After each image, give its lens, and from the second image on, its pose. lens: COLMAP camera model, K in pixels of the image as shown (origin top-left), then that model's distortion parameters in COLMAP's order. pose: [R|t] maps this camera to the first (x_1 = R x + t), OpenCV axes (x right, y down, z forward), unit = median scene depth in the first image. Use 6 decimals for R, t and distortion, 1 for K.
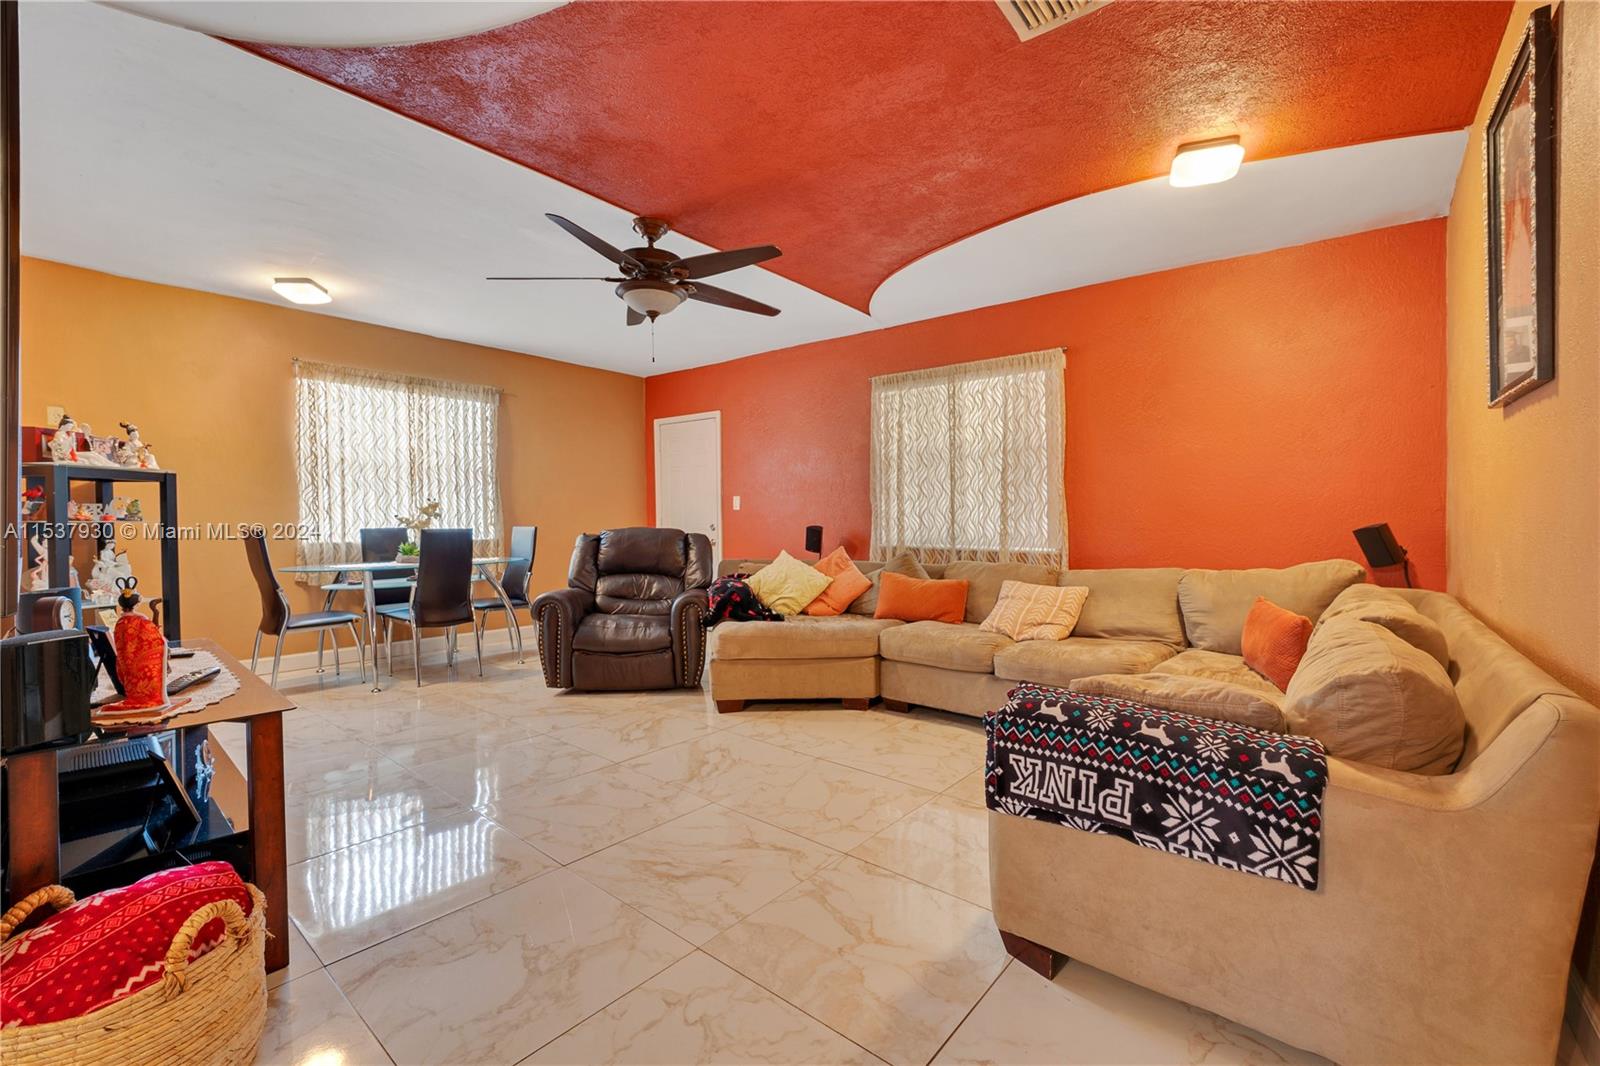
lens RADIAL K [[674.7, 0, 851.5], [0, 674.7, 529.1], [0, 0, 1]] dist [-0.024859, 0.003614]
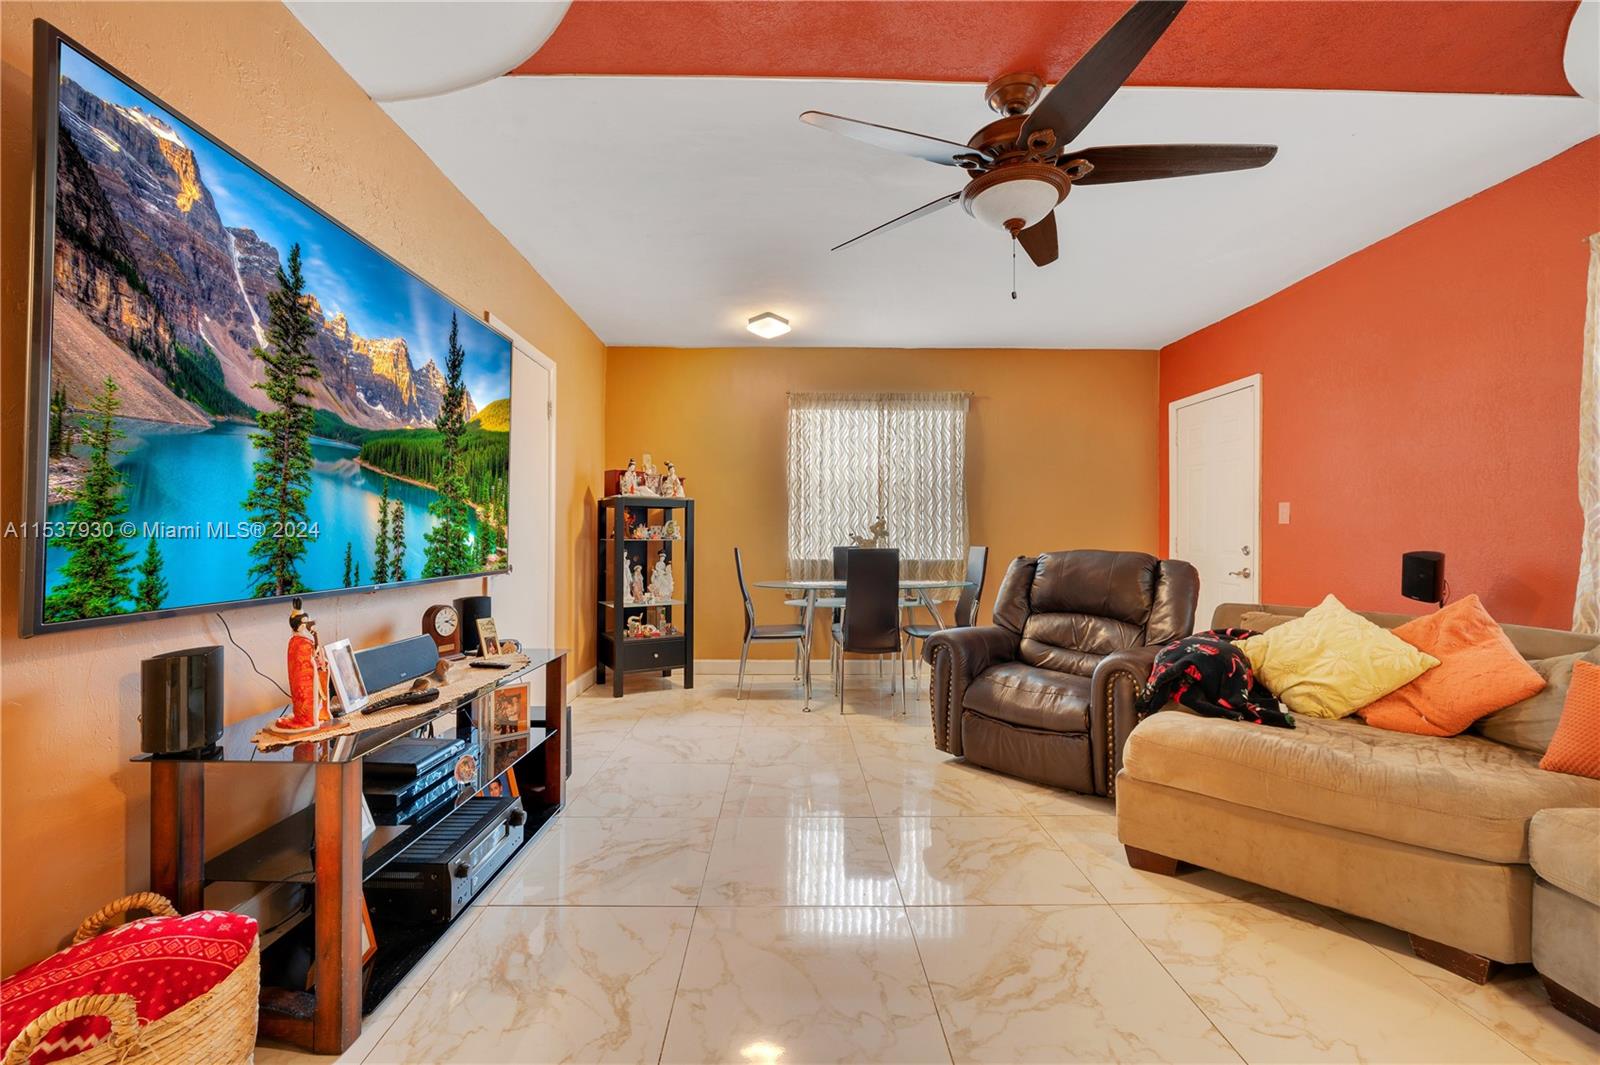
lens RADIAL K [[688.6, 0, 789.7], [0, 688.6, 545.0], [0, 0, 1]] dist [-0.017687, 0.001028]
pose [[0.608547, 0.009159, -0.793465, 0.079230], [-0.012568, 0.999919, 0.001903, -0.005243], [0.793418, 0.008814, 0.608613, 0.333671]]
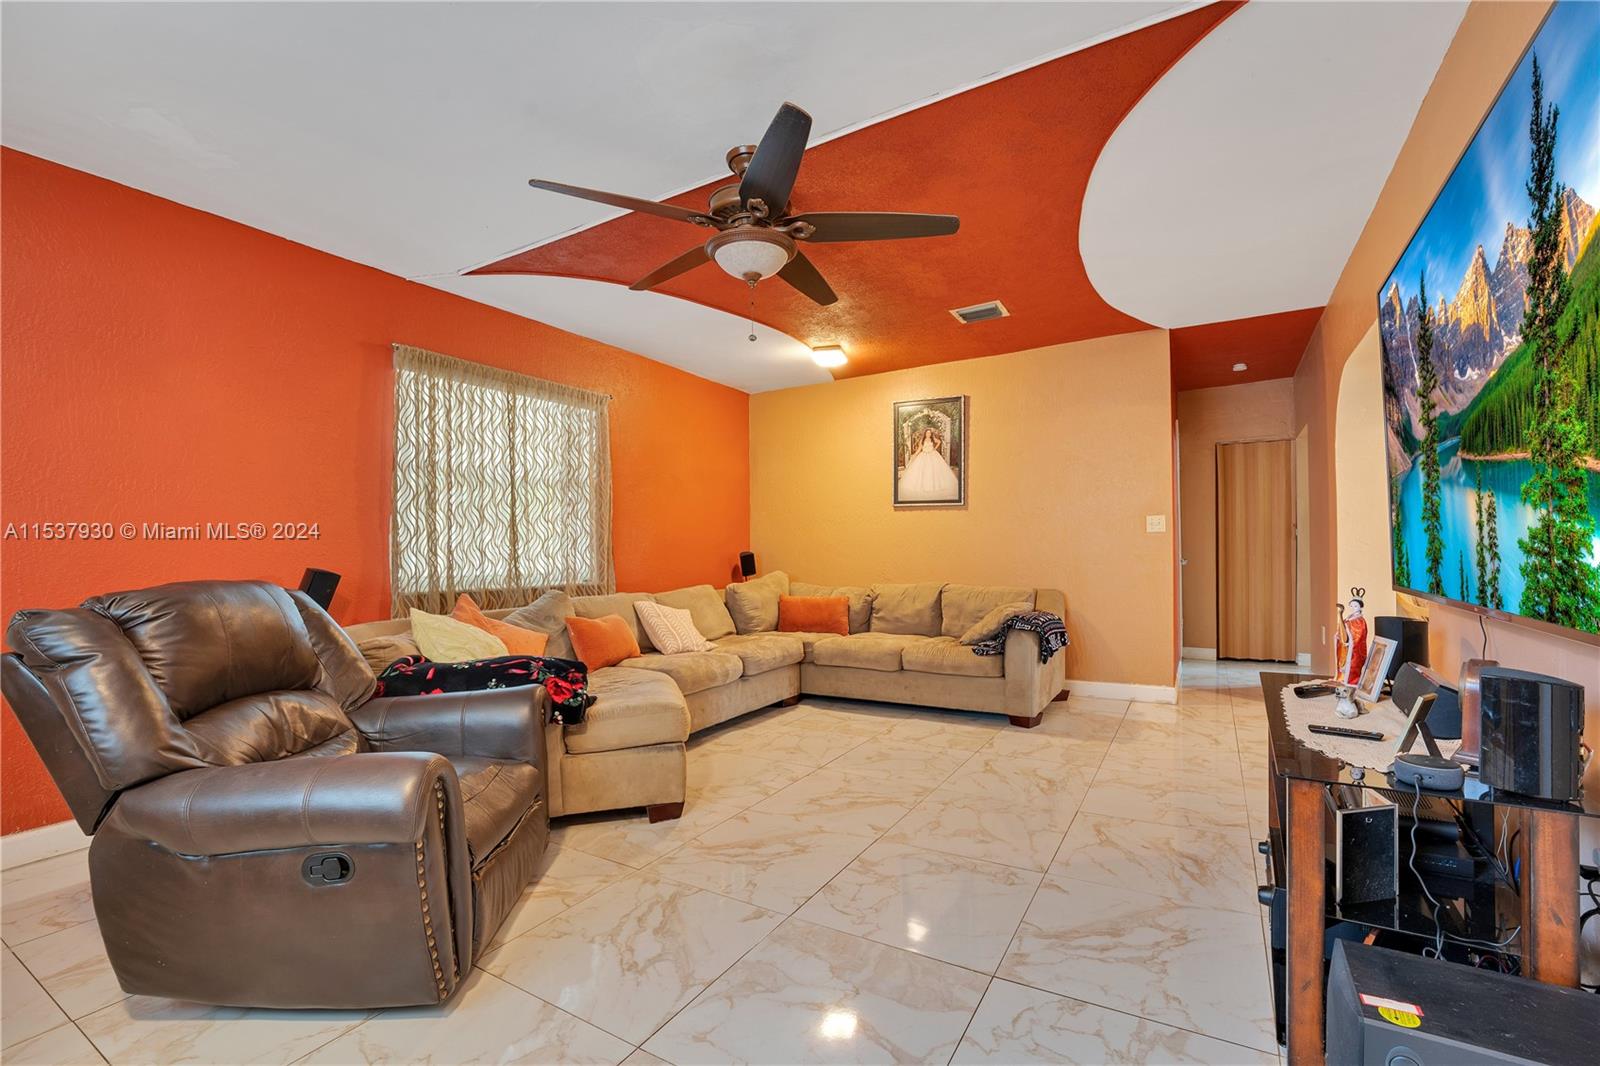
lens RADIAL K [[688.6, 0, 798.0], [0, 688.6, 541.6], [0, 0, 1]] dist [-0.017687, 0.001028]
pose [[-0.125604, 0.011732, 0.992011, -0.810535], [0.027128, 0.999597, -0.008387, -0.014864], [-0.991710, 0.025857, -0.125871, 0.810215]]
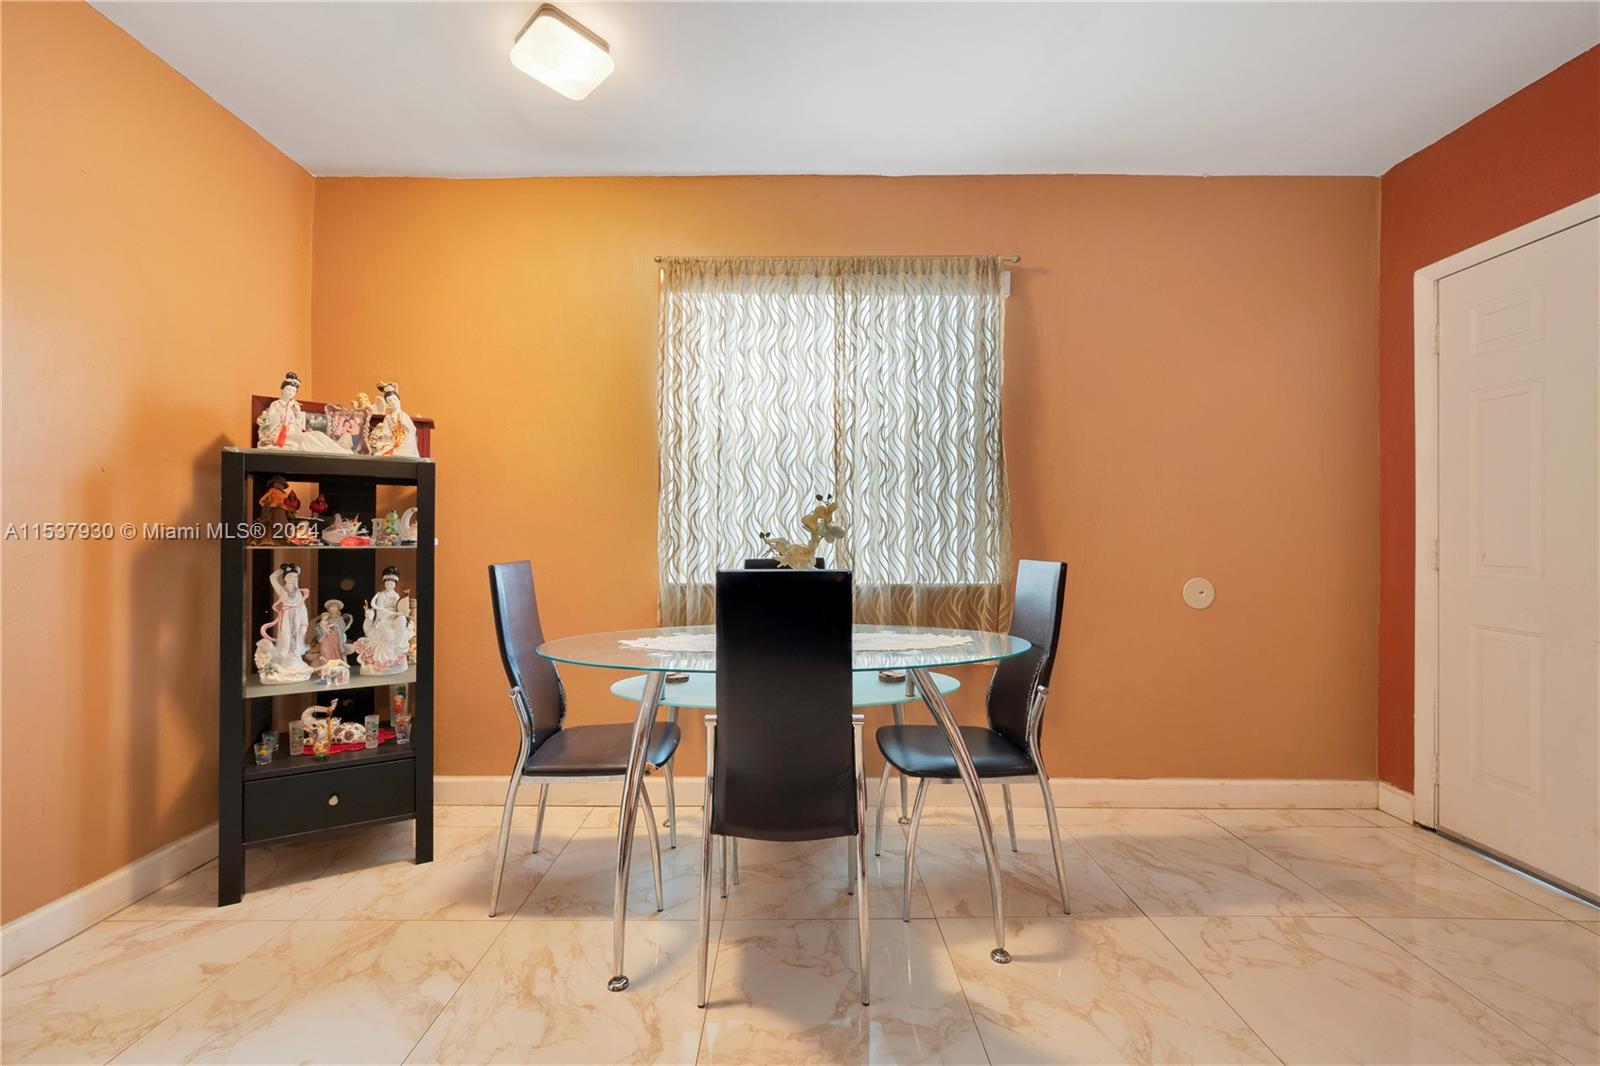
lens RADIAL K [[688.6, 0, 835.2], [0, 688.6, 537.7], [0, 0, 1]] dist [-0.017687, 0.001028]
pose [[0.617702, -0.002498, -0.786408, -0.305852], [-0.009930, 0.999890, -0.010976, -0.014422], [0.786350, 0.014589, 0.617609, 0.819437]]
